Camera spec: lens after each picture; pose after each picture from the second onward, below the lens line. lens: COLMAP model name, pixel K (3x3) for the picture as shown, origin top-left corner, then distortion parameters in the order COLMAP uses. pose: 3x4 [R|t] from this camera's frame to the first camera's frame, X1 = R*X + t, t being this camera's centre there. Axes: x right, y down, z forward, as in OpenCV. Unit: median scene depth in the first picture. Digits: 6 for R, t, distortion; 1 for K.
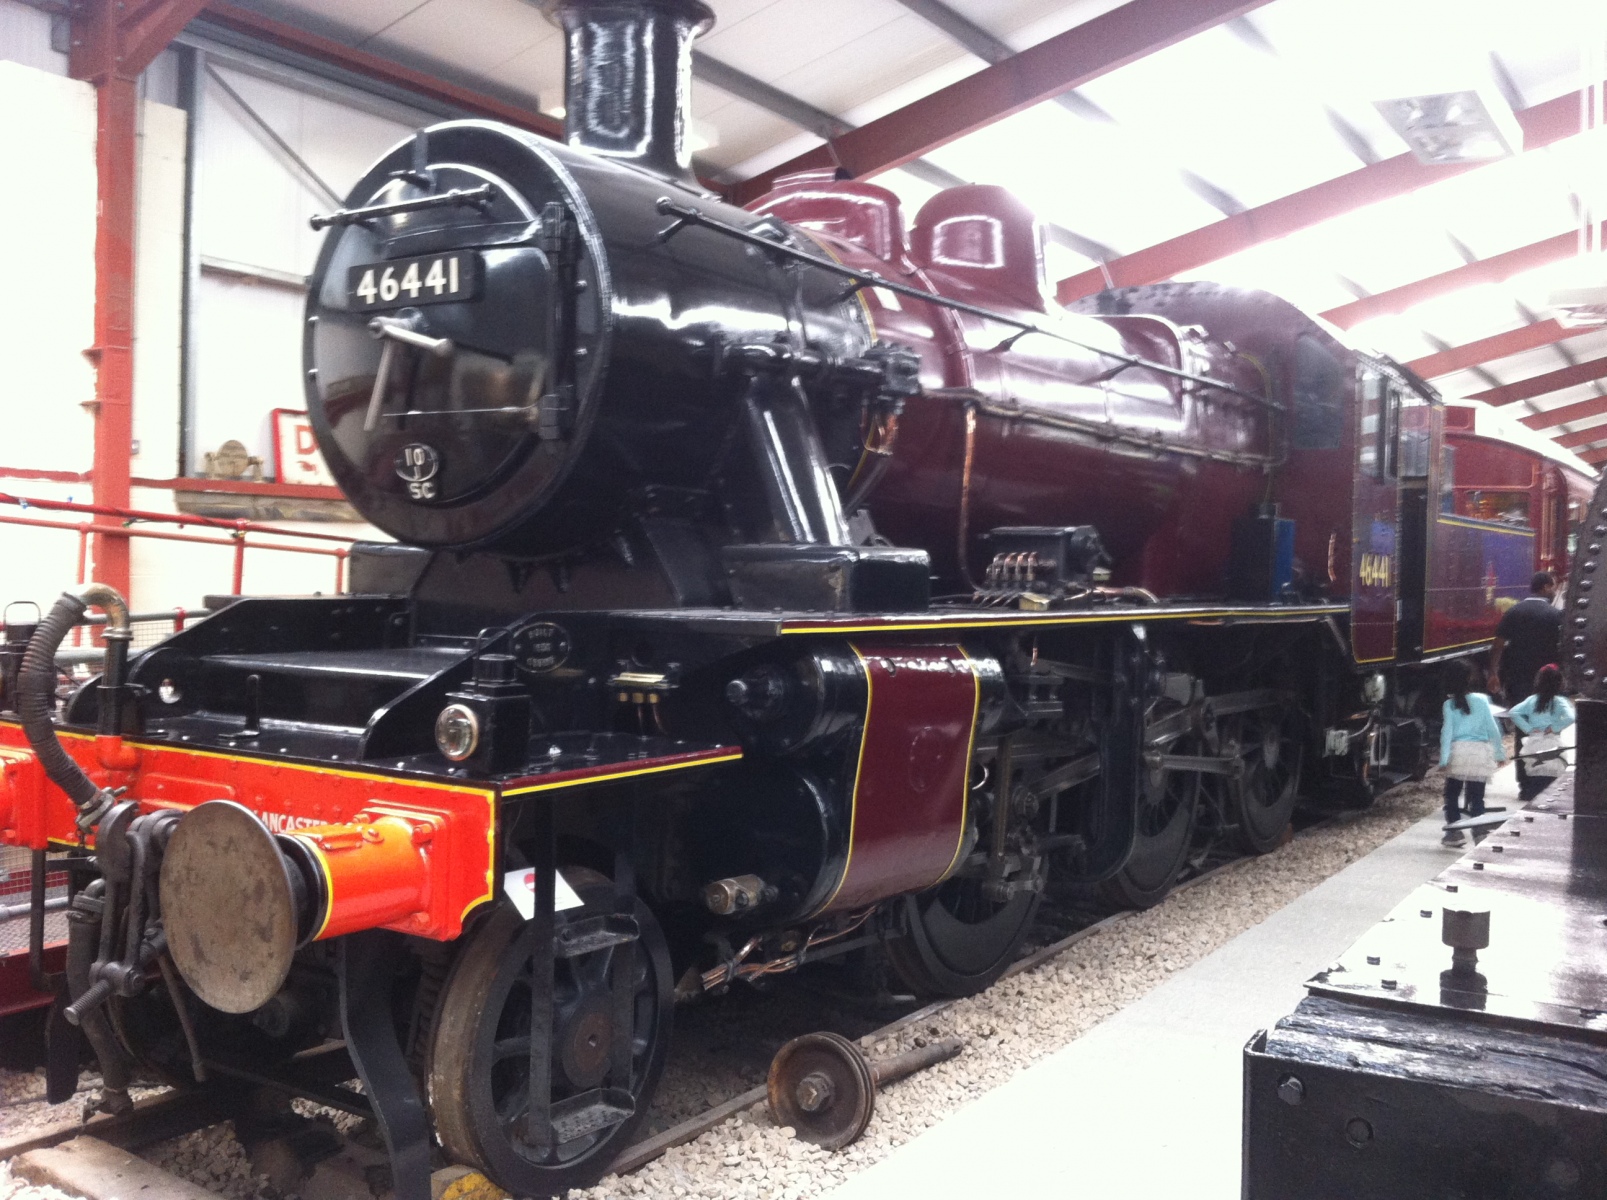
lens RADIAL K [[1566.4, 0, 803.5], [0, 1566.4, 600.0], [0, 0, 1]] dist [0.129586, -0.408397]
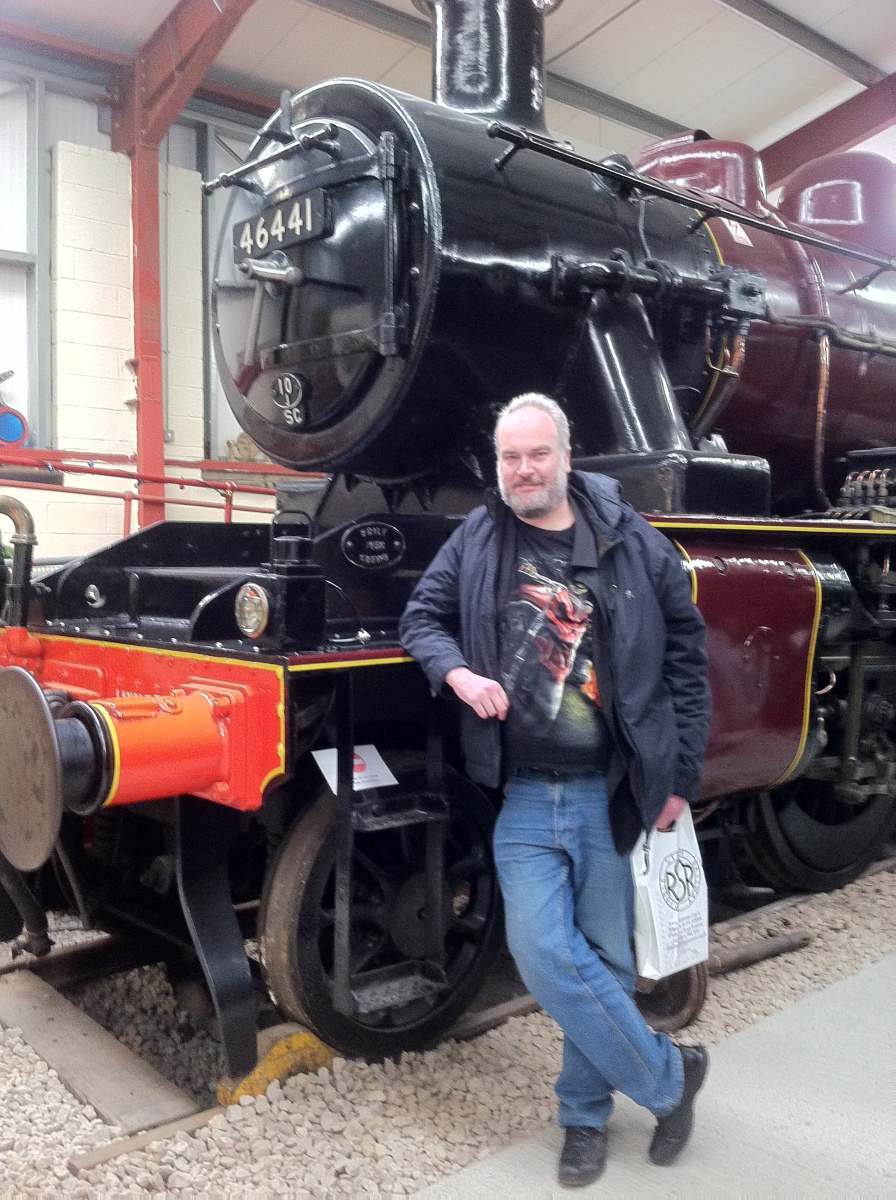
lens RADIAL K [[1184.8, 0, 431.5], [0, 1184.8, 596.4], [0, 0, 1]] dist [0.129739, -0.420889]
pose [[0.968115, -0.009128, -0.250338, 0.060320], [0.013169, 0.999809, 0.014471, 0.044048], [0.250158, -0.017307, 0.968050, 0.185806]]
